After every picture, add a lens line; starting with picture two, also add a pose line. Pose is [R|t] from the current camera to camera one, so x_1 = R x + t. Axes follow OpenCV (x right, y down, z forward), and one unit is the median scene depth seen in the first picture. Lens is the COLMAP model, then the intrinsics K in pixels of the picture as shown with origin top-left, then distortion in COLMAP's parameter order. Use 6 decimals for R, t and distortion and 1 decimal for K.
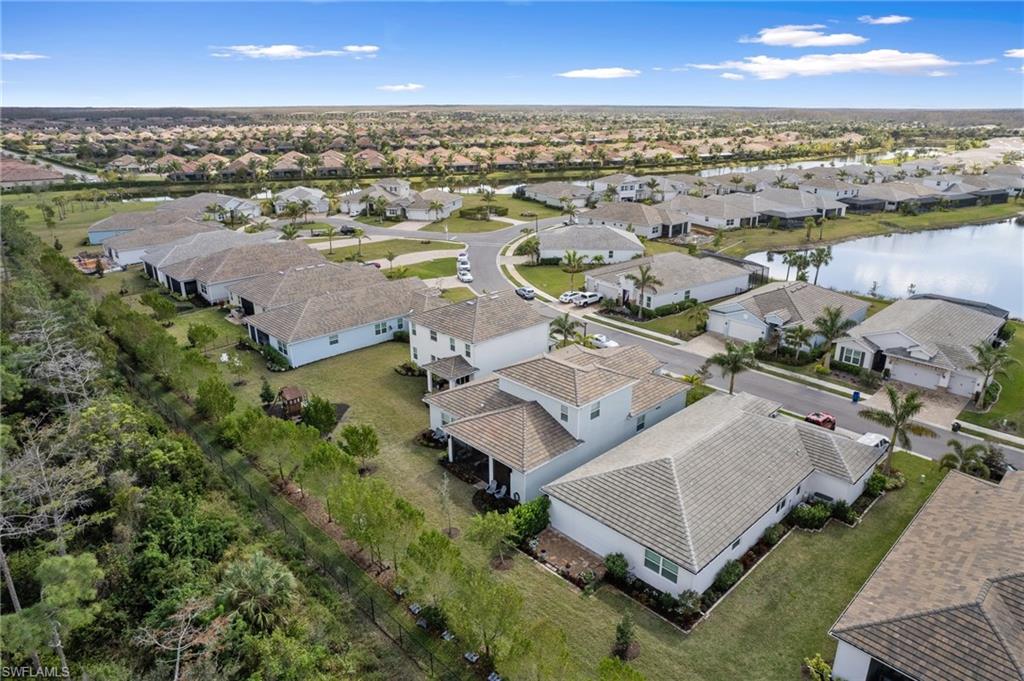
lens RADIAL K [[652.7, 0, 512.0], [0, 652.7, 340.5], [0, 0, 1]] dist [-0.086709, 0.073528]
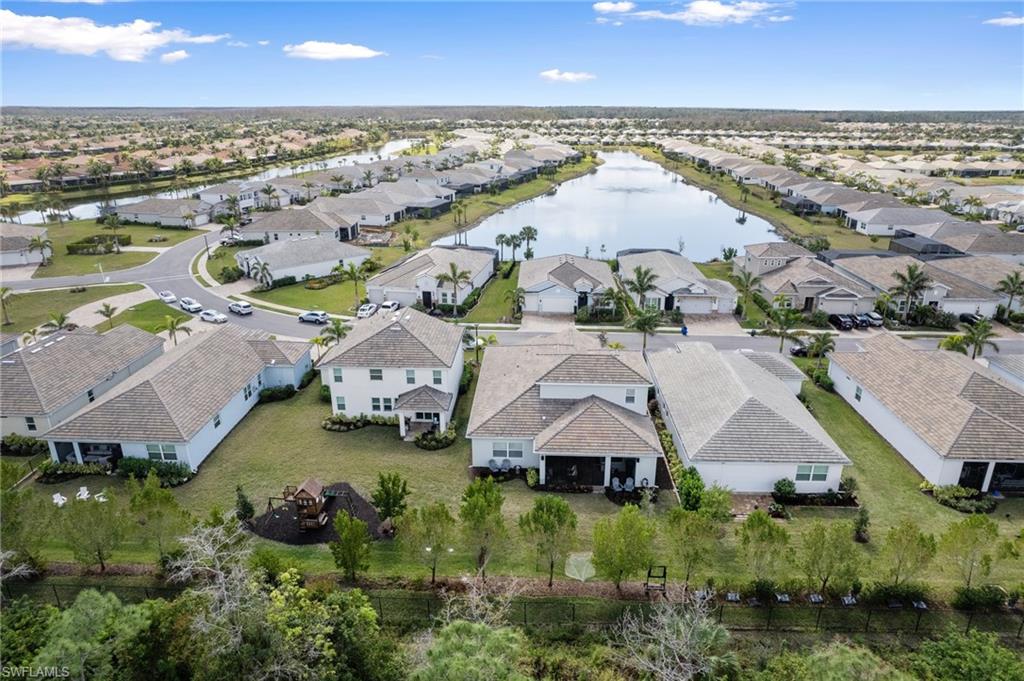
lens RADIAL K [[652.7, 0, 512.0], [0, 652.7, 340.5], [0, 0, 1]] dist [-0.086709, 0.073528]
pose [[0.723187, -0.233214, 0.650086, -0.404426], [0.232770, 0.968497, 0.088496, -0.064009], [-0.650245, 0.087321, 0.754689, 0.172904]]
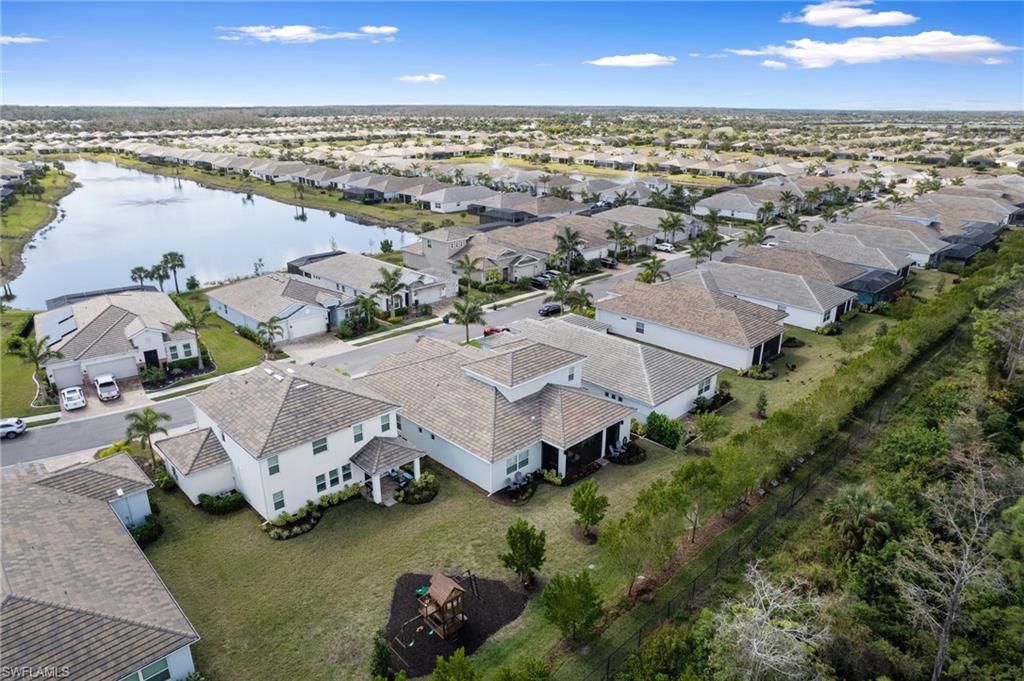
lens RADIAL K [[652.7, 0, 512.0], [0, 652.7, 340.5], [0, 0, 1]] dist [-0.086709, 0.073528]
pose [[-0.009471, -0.341768, 0.939737, -0.539426], [0.336811, 0.883774, 0.324810, -0.192344], [-0.941525, 0.319590, 0.106741, 0.528673]]
